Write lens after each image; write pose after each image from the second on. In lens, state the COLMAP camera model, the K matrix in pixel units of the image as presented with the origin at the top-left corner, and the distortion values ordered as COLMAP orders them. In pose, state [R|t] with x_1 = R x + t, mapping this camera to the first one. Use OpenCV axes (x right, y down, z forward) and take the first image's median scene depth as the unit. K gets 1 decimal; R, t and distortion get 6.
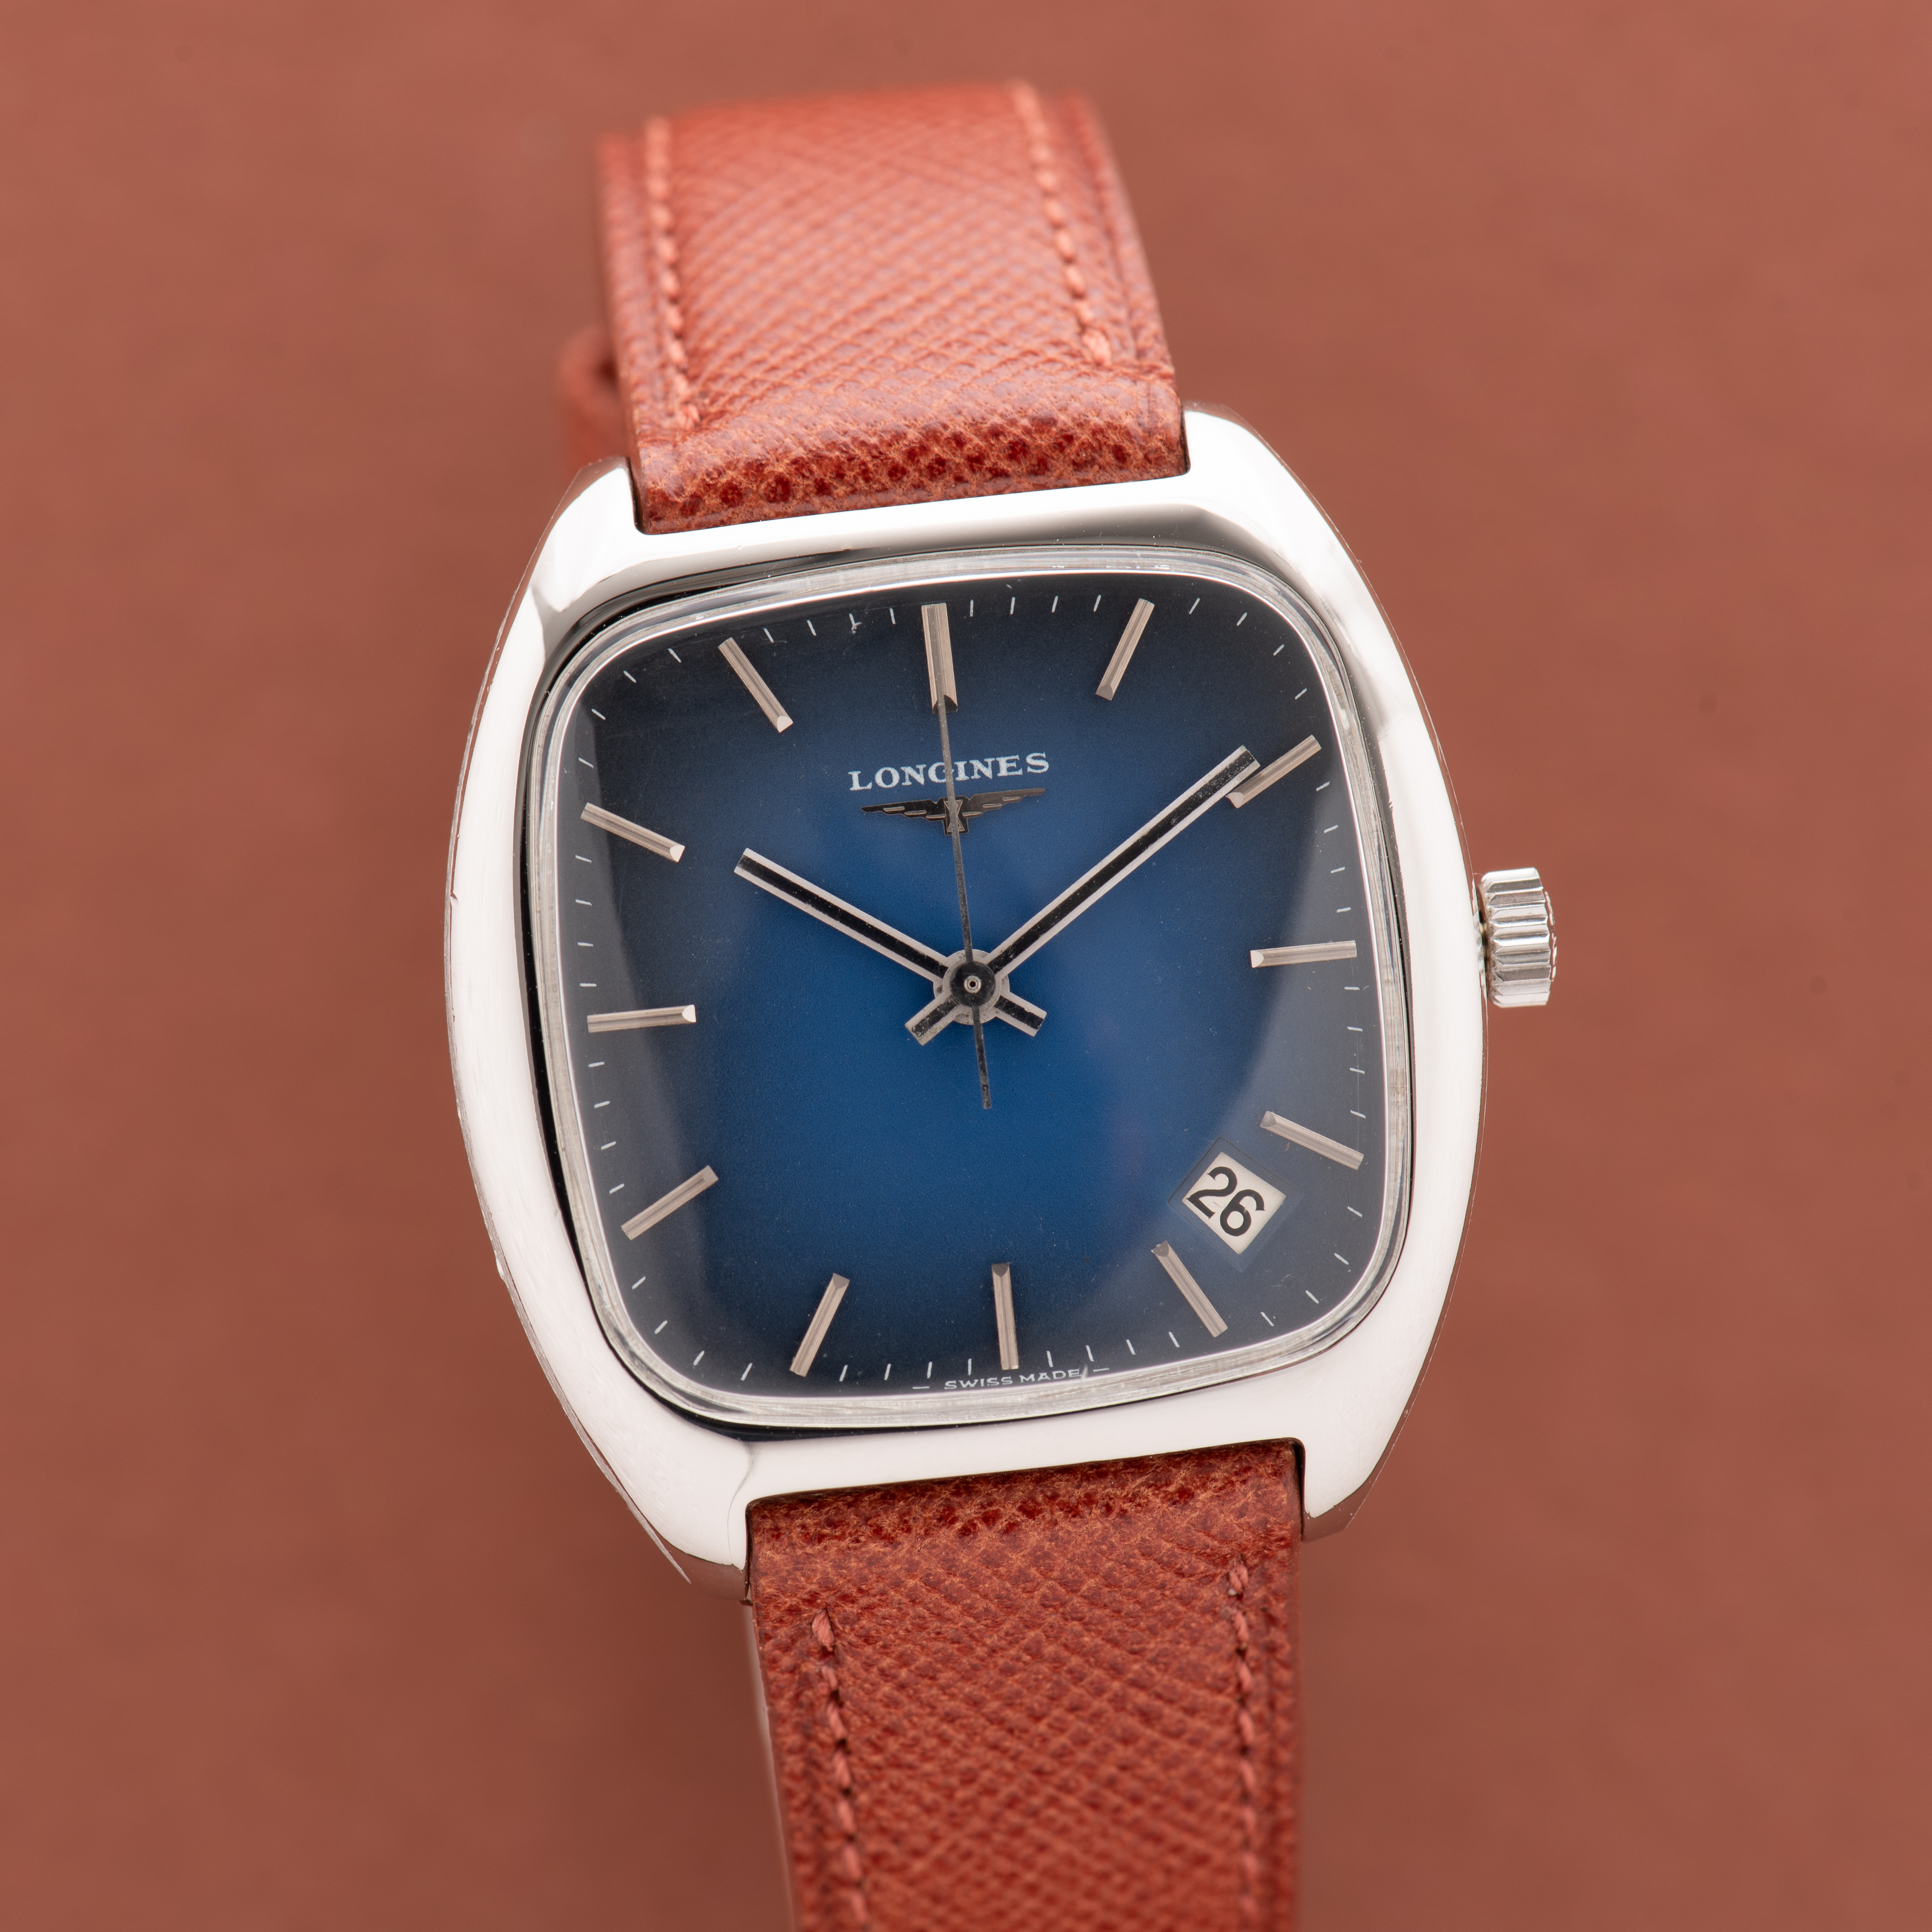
lens RADIAL K [[10690.9, 0, 962.9], [0, 10690.9, 957.6], [0, 0, 1]] dist [0.848647, 0.000000]
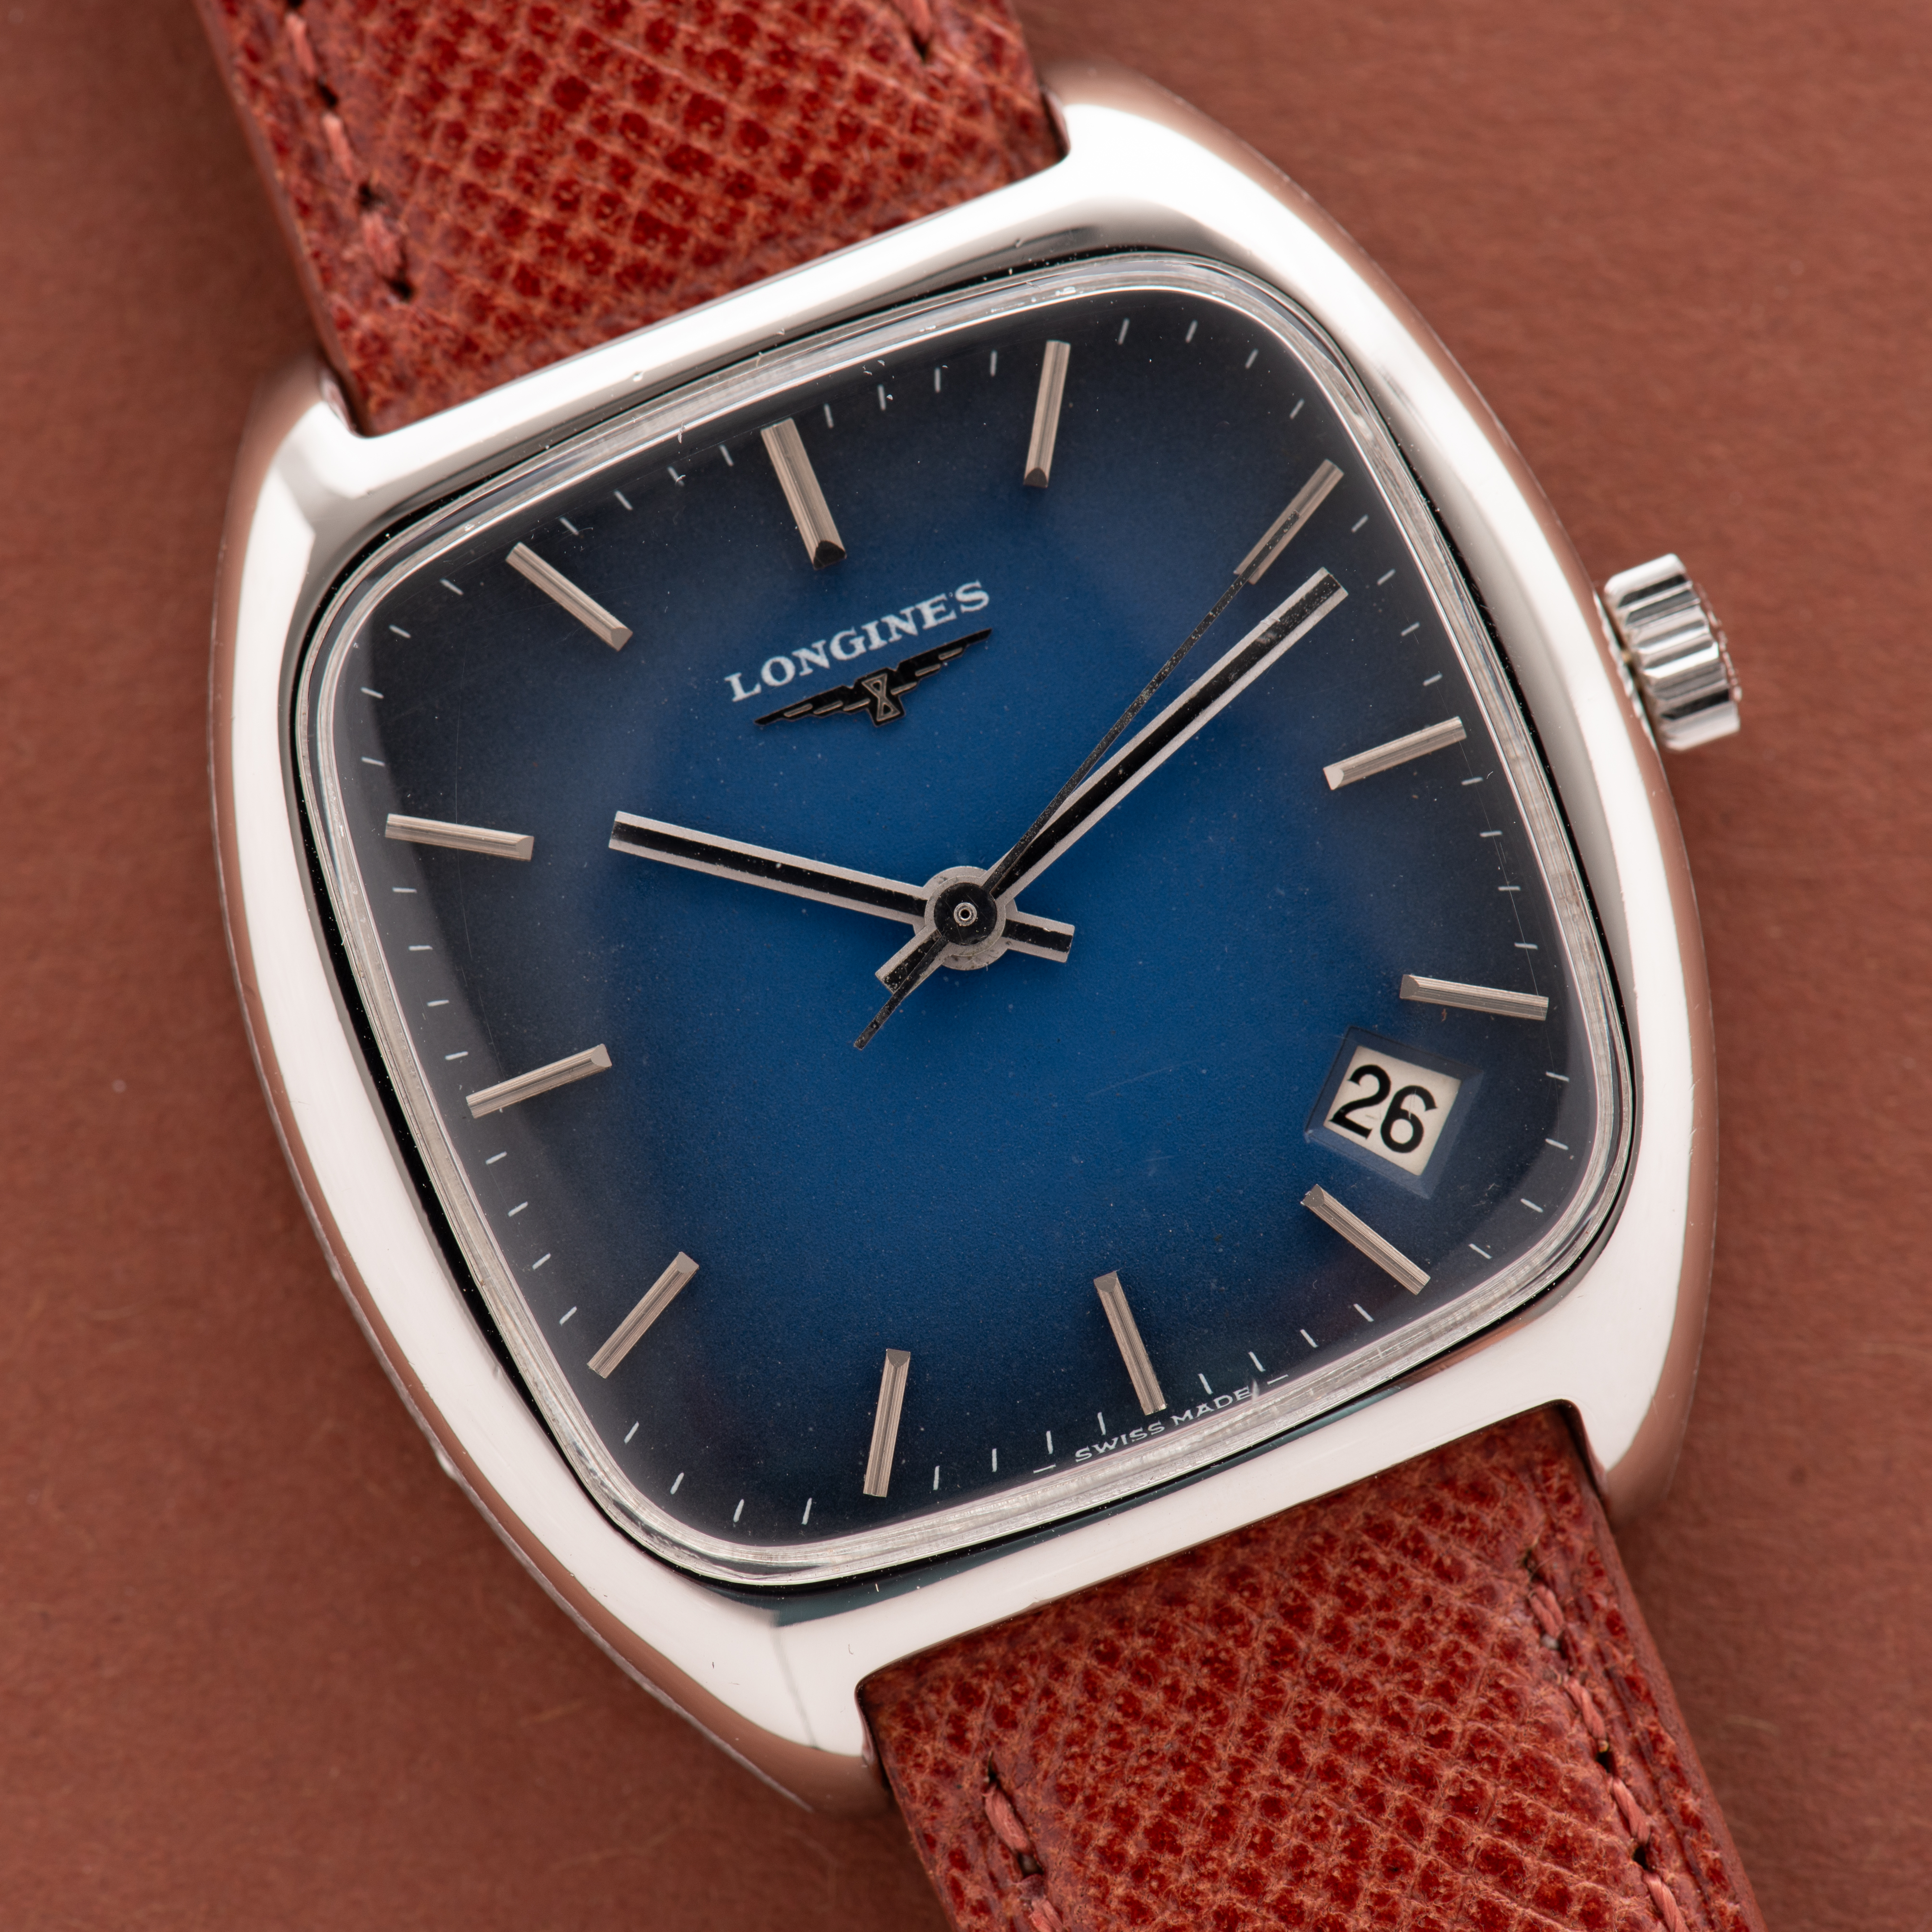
lens RADIAL K [[10690.9, 0, 987.0], [0, 10690.9, 900.4], [0, 0, 1]] dist [0.848647, 0.000000]
pose [[0.964043, -0.265280, -0.015725, 0.013917], [0.265257, 0.964171, -0.003586, 0.004566], [0.016113, -0.000714, 0.999870, 0.272655]]
